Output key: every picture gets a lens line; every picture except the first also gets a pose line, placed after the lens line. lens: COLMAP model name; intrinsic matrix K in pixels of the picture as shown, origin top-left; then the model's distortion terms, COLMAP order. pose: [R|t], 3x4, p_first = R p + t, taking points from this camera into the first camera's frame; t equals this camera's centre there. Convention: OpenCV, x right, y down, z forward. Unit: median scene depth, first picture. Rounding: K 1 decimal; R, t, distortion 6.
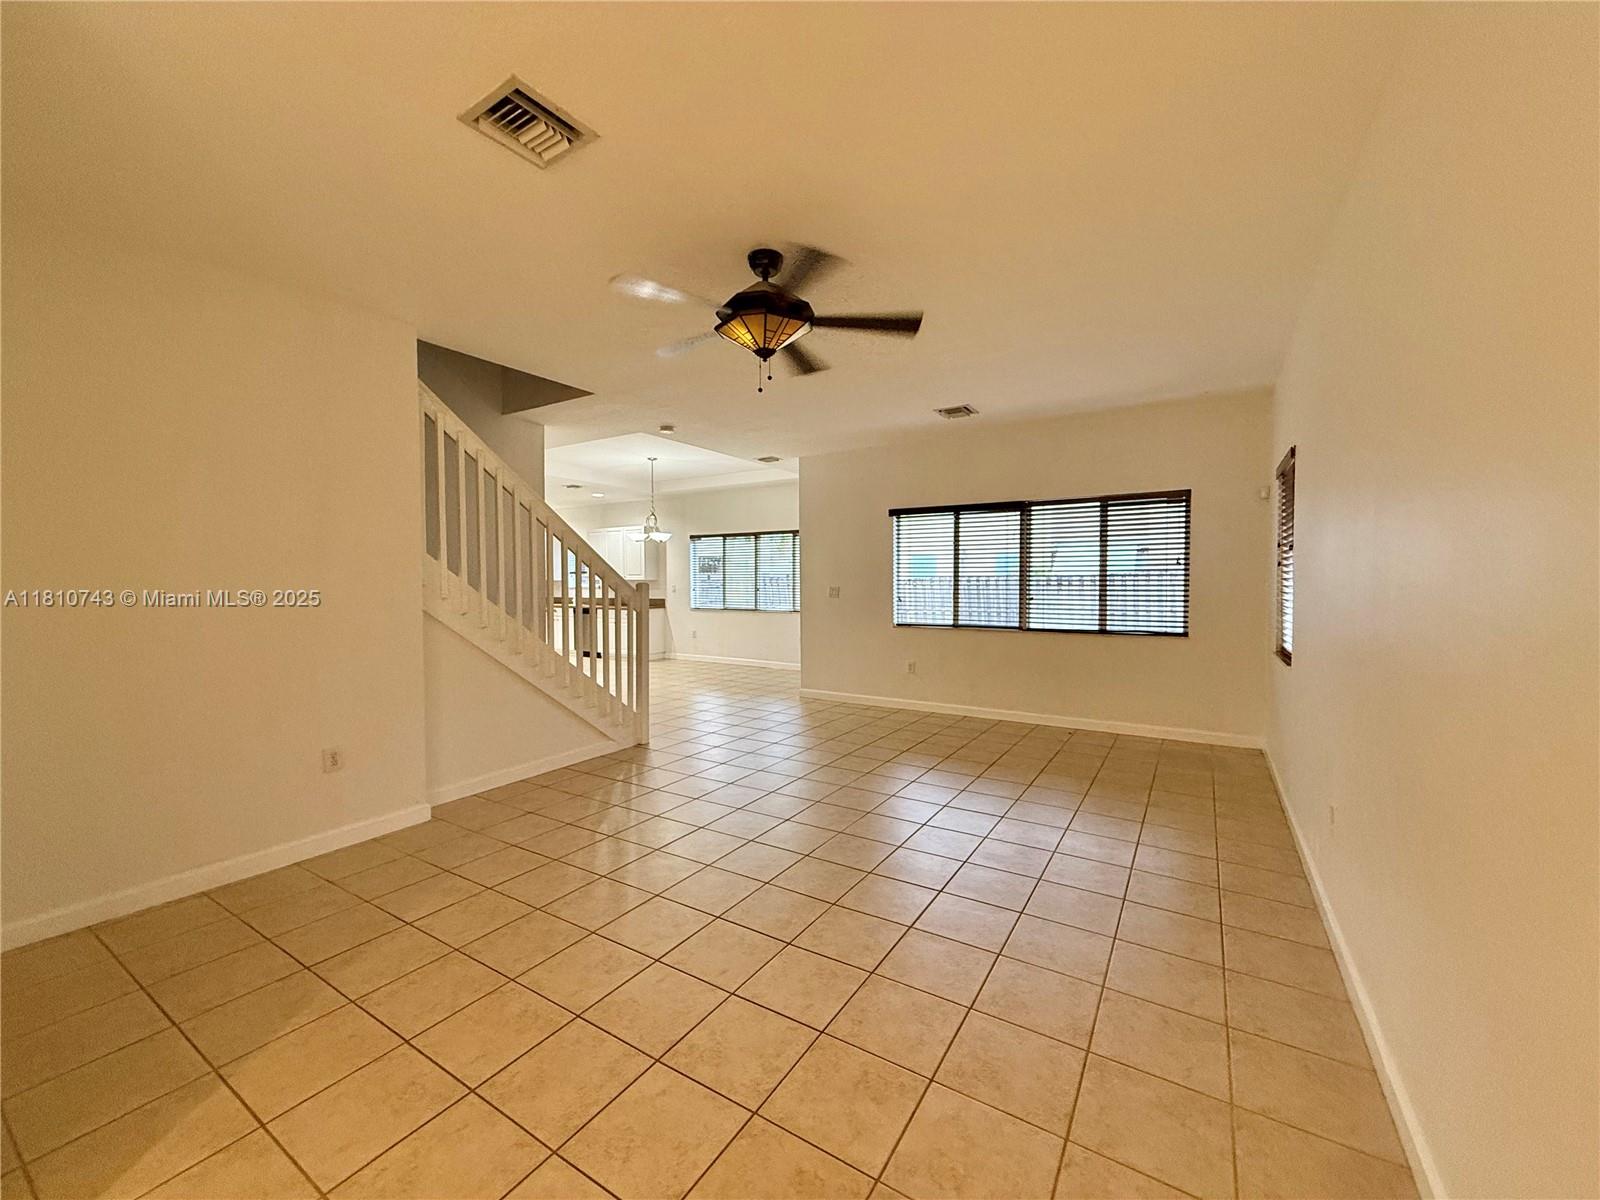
lens RADIAL K [[635.3, 0, 800.0], [0, 635.3, 600.0], [0, 0, 1]] dist [0.000493, 0.000015]
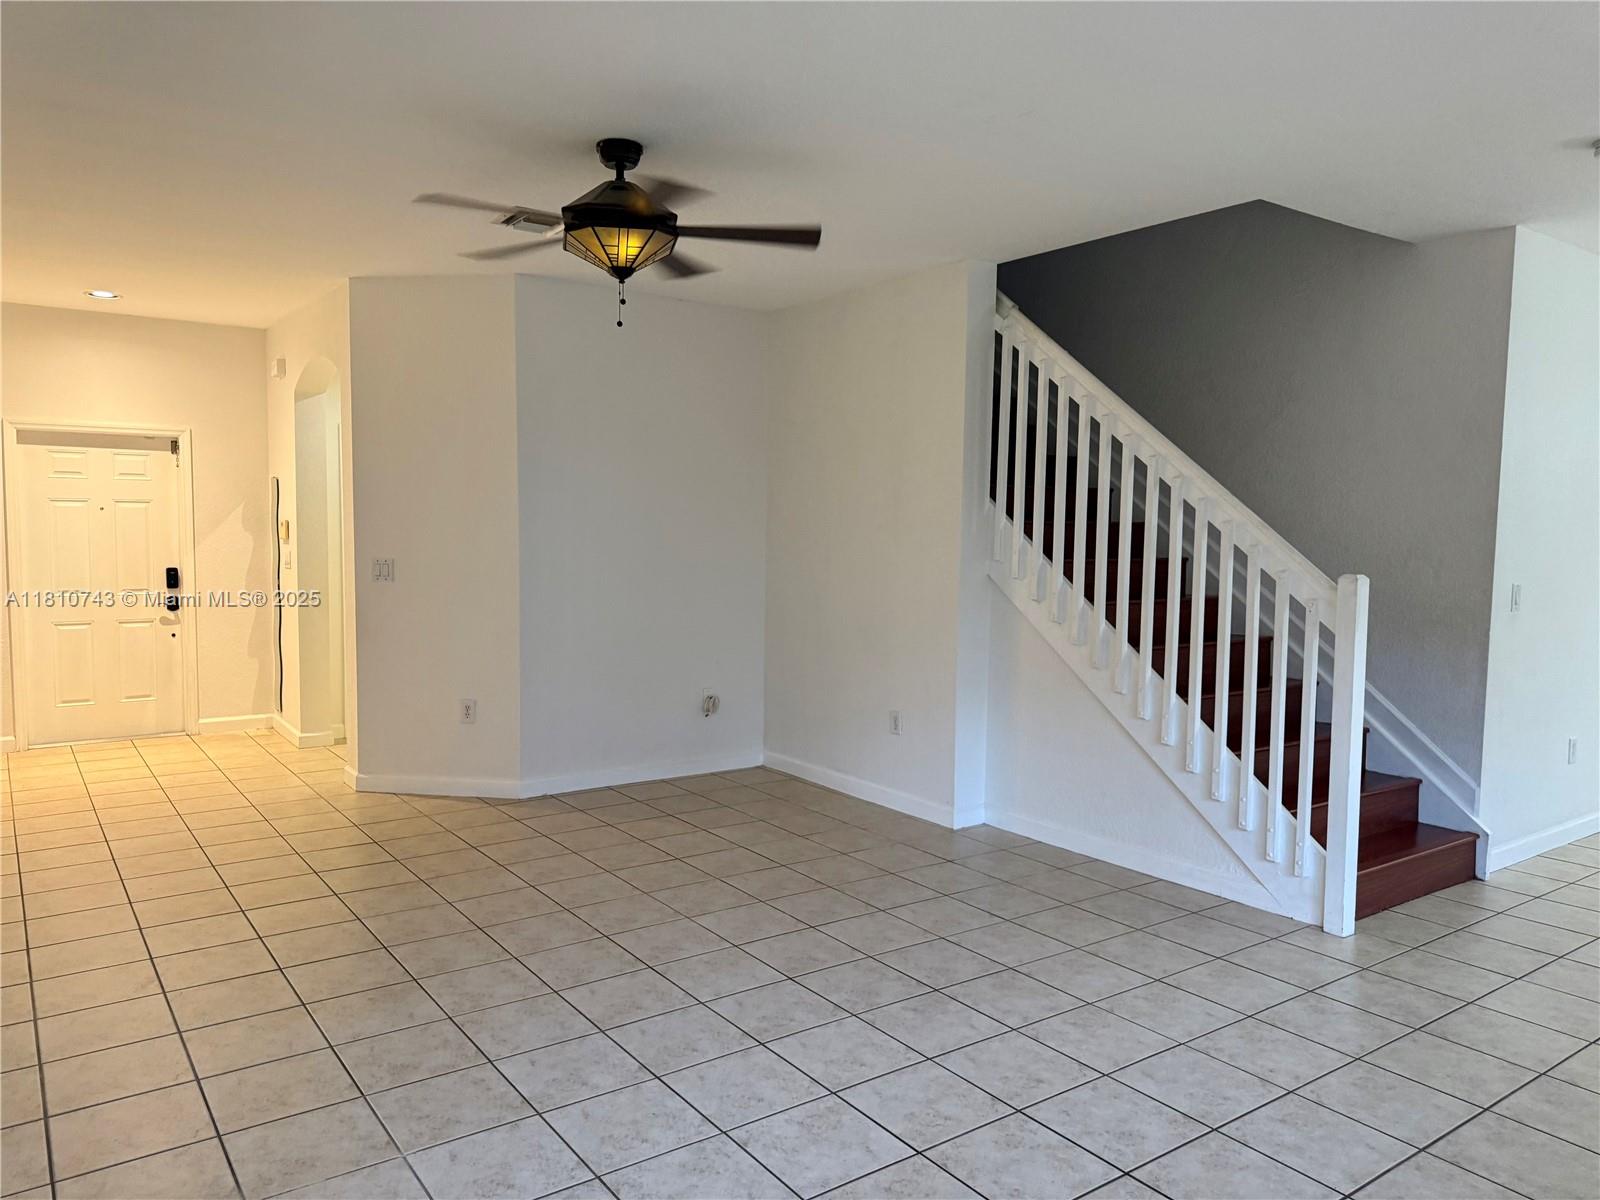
lens RADIAL K [[1094.9, 0, 800.0], [0, 1094.9, 600.0], [0, 0, 1]] dist [0.086284, -0.146083]
pose [[-0.379707, 0.054918, -0.923475, 0.449248], [-0.042589, 0.996140, 0.076751, -0.037826], [0.924126, 0.068472, -0.375902, 0.693721]]
